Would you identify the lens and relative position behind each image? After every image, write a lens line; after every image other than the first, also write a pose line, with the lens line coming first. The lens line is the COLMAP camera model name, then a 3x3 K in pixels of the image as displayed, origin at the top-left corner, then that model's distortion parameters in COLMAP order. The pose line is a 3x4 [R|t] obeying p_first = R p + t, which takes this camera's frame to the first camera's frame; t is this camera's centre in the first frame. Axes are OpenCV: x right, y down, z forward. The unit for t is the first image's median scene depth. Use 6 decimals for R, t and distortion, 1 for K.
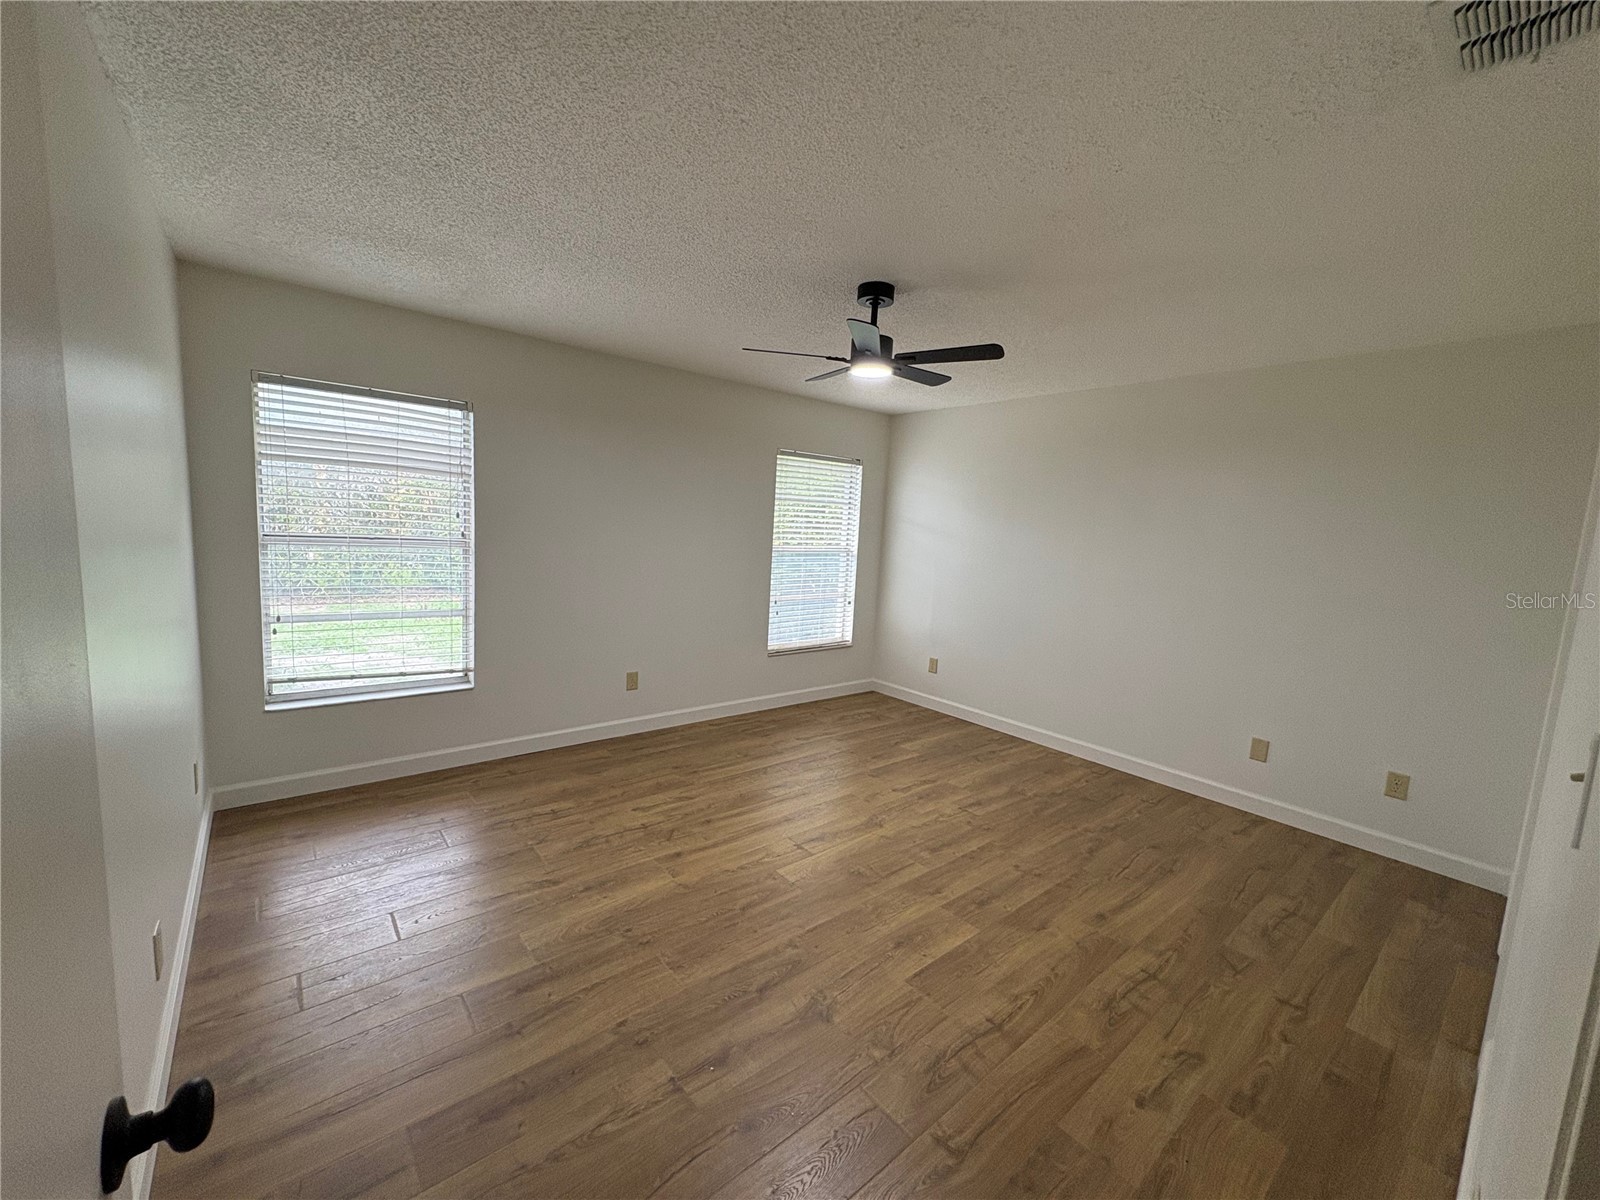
lens RADIAL K [[634.6, 0, 799.7], [0, 634.6, 597.8], [0, 0, 1]] dist [0.000182, 0.000249]
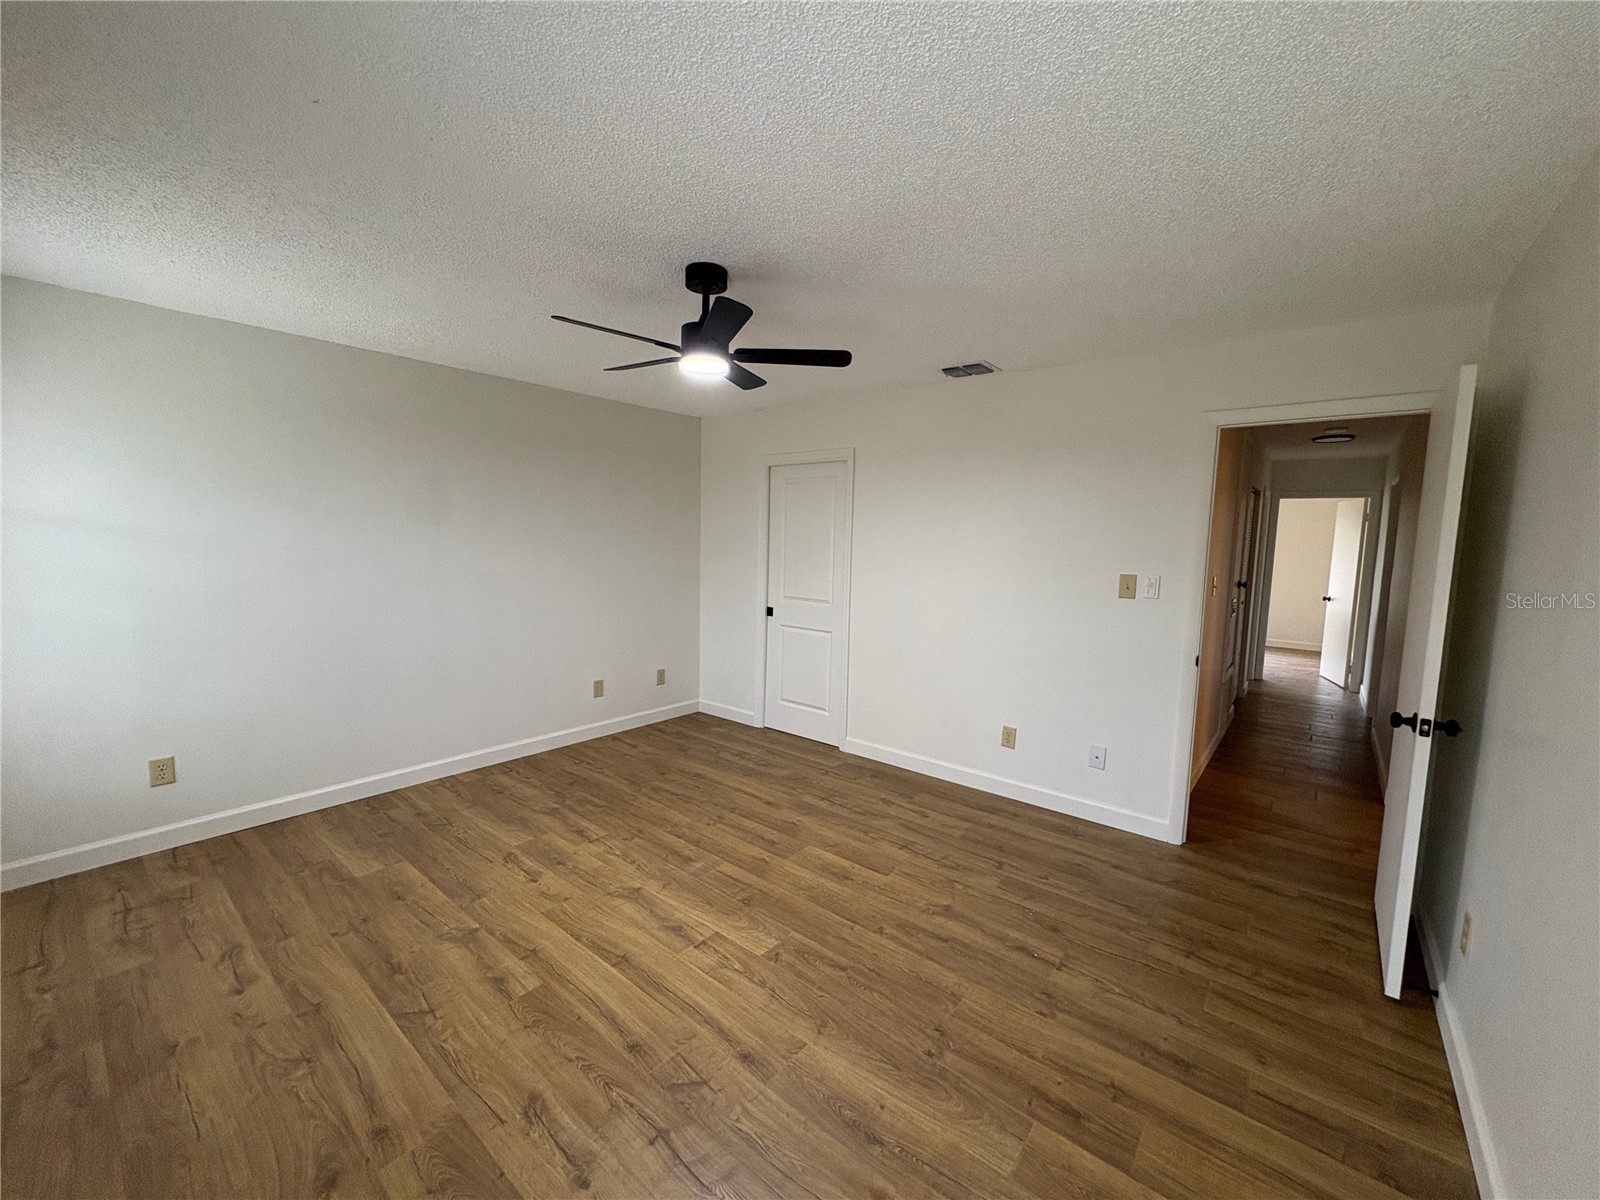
lens RADIAL K [[634.6, 0, 799.7], [0, 634.6, 597.8], [0, 0, 1]] dist [0.000182, 0.000249]
pose [[-0.184359, -0.150761, 0.971227, -0.739565], [0.083080, 0.982239, 0.168241, -0.162782], [-0.979341, 0.111707, -0.168559, 0.964729]]
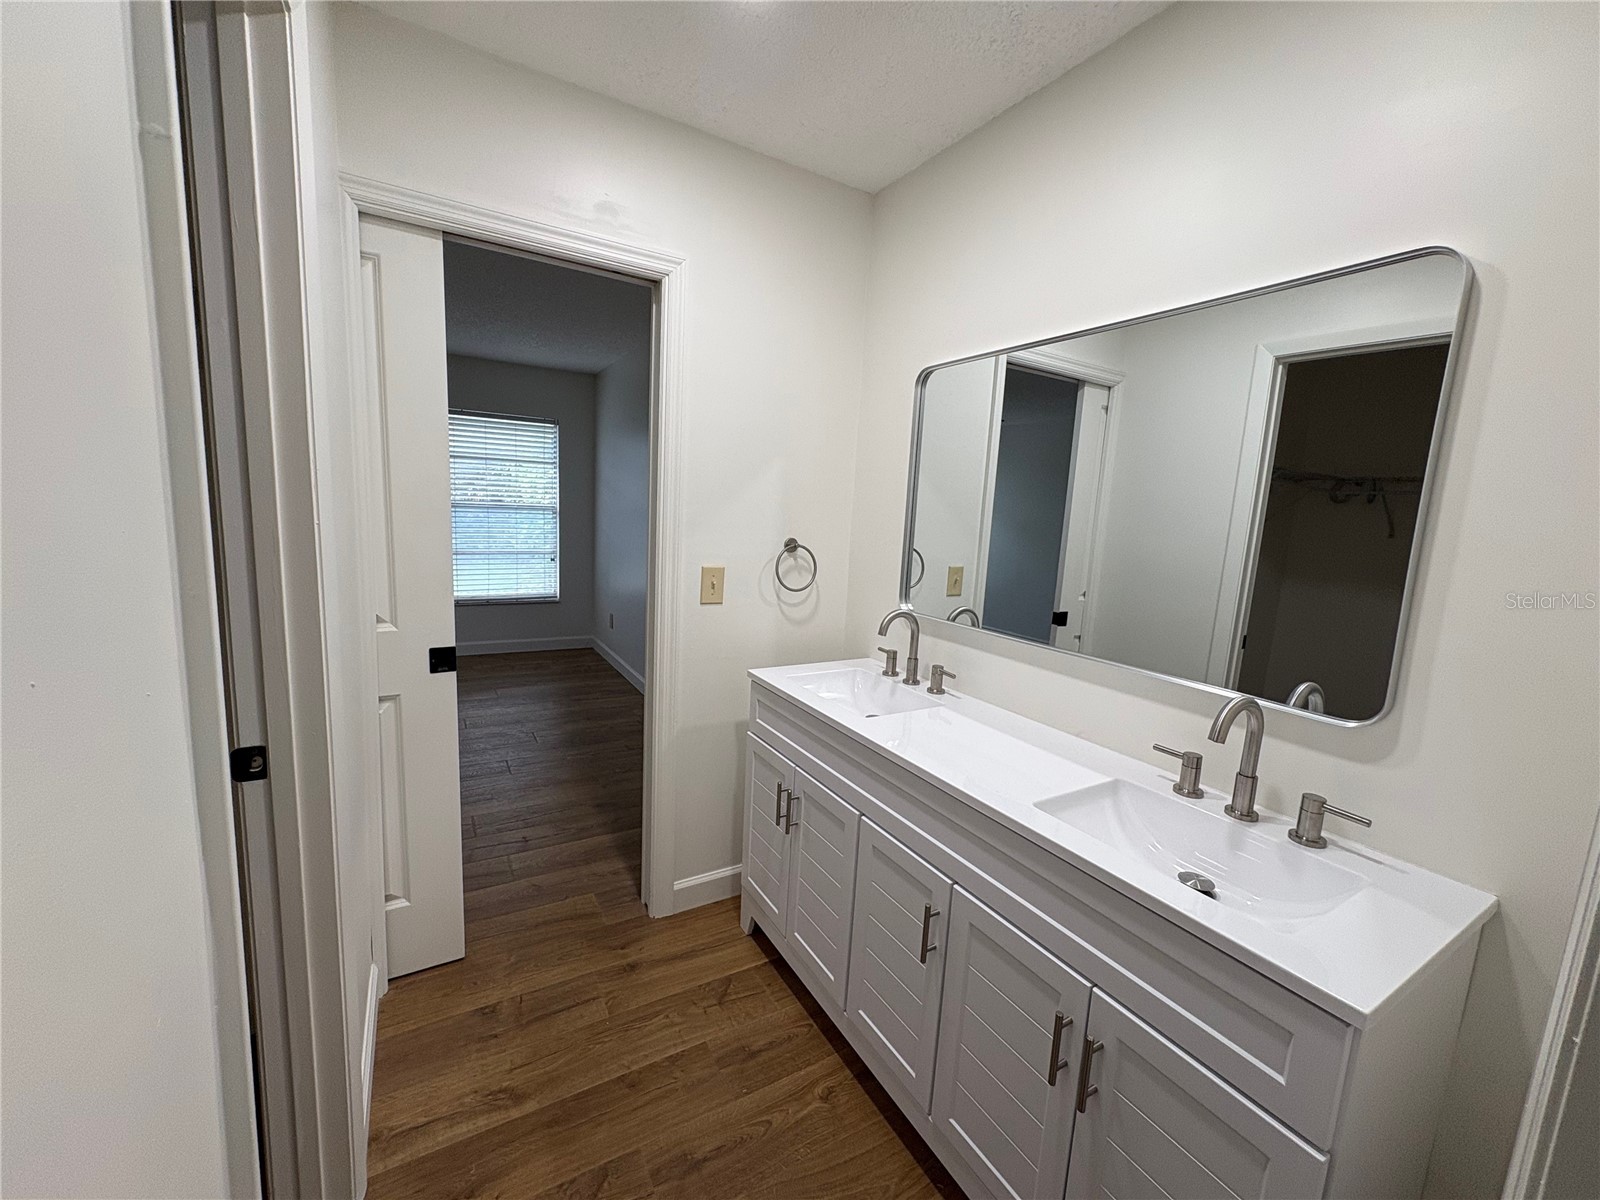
lens RADIAL K [[634.6, 0, 799.7], [0, 634.6, 597.8], [0, 0, 1]] dist [0.000182, 0.000249]
pose [[0.986485, 0.025853, -0.161797, 1.212035], [-0.023639, 0.999599, 0.015593, 0.085199], [0.162135, -0.011558, 0.986701, 0.094681]]
